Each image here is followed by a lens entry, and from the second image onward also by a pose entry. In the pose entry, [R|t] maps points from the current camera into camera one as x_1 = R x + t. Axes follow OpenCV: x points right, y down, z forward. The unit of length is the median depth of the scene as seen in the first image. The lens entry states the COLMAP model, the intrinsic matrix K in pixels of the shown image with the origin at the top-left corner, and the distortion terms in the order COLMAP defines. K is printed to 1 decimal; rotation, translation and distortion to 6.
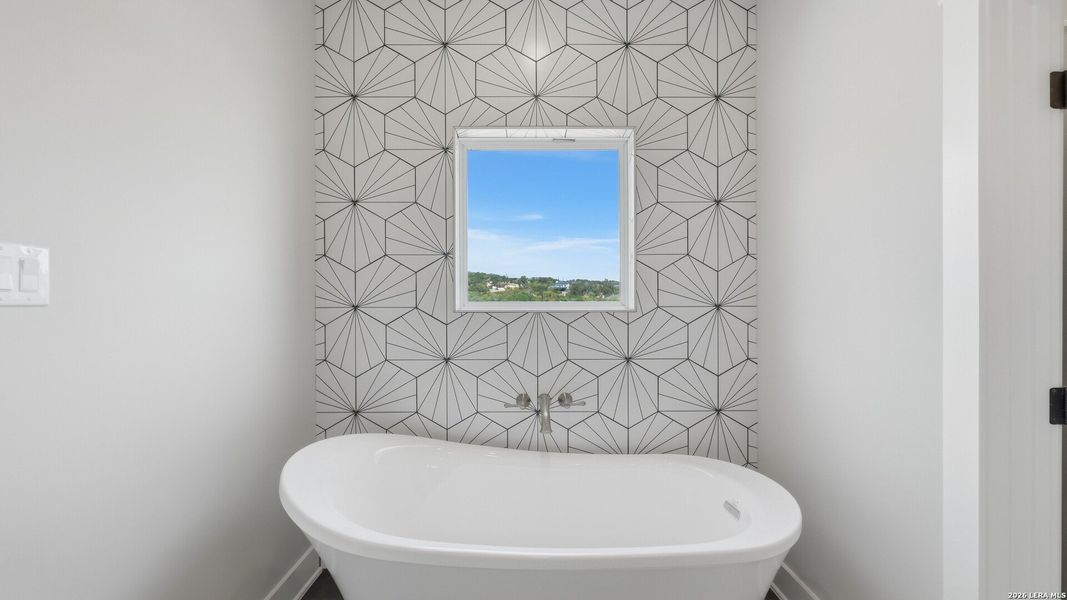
lens RADIAL K [[428.0, 0, 531.9], [0, 428.0, 300.2], [0, 0, 1]] dist [-0.007583, 0.001148]
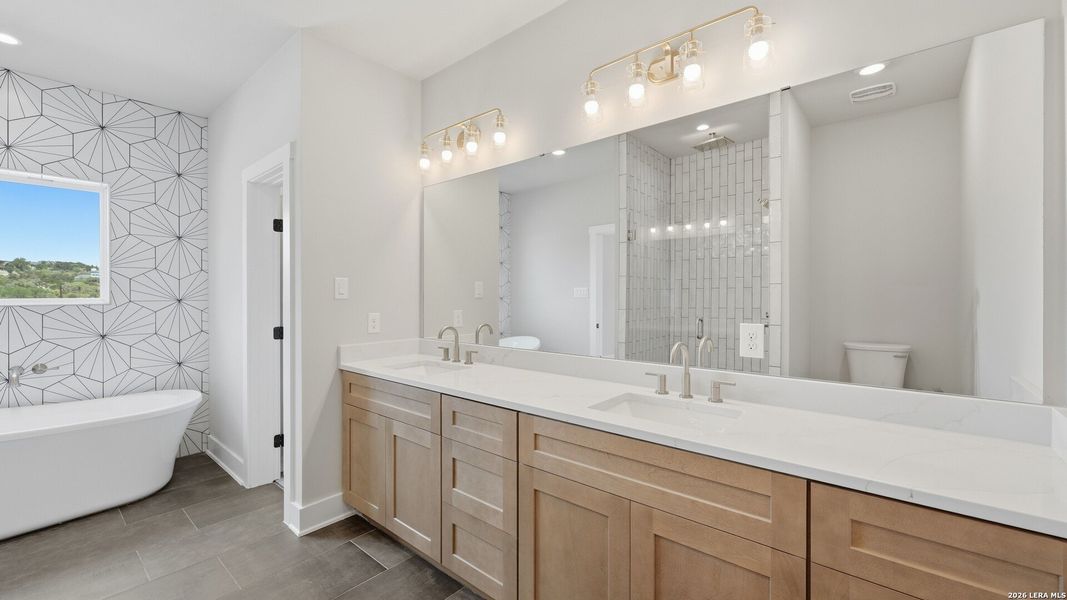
lens RADIAL K [[428.0, 0, 535.2], [0, 428.0, 292.6], [0, 0, 1]] dist [-0.007583, 0.001148]
pose [[0.651177, 0.001709, 0.758924, 0.079618], [0.002589, 0.999987, -0.004473, -0.005377], [-0.758922, 0.004878, 0.651164, -1.128876]]
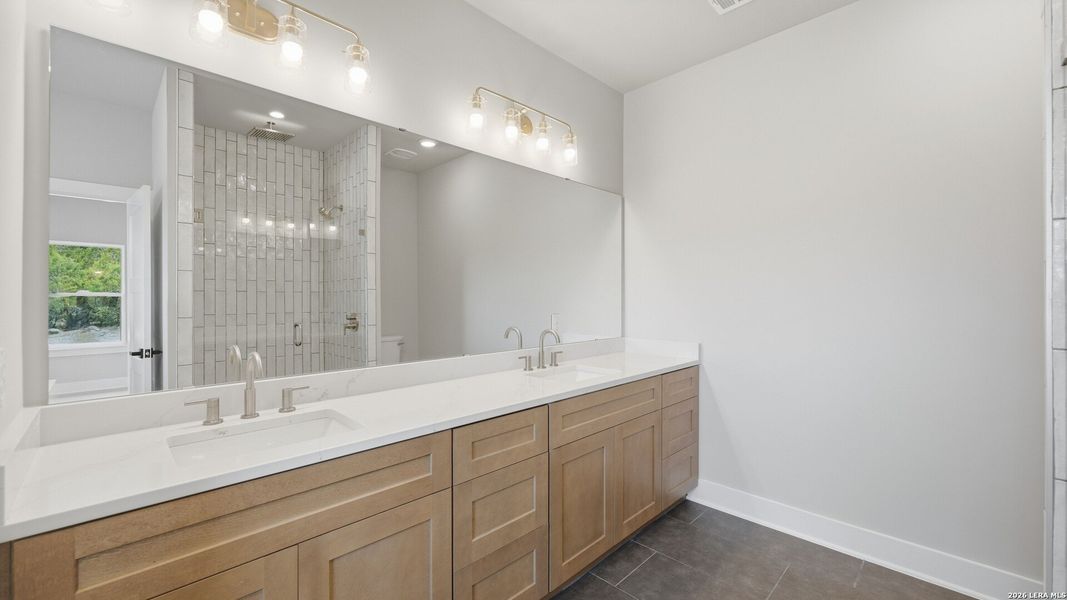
lens RADIAL K [[428.0, 0, 508.6], [0, 428.0, 300.1], [0, 0, 1]] dist [-0.007583, 0.001148]
pose [[-0.682208, -0.001706, 0.731157, 0.116967], [0.002173, 0.999988, 0.004361, 0.011546], [-0.731155, 0.004564, -0.682196, 2.228110]]
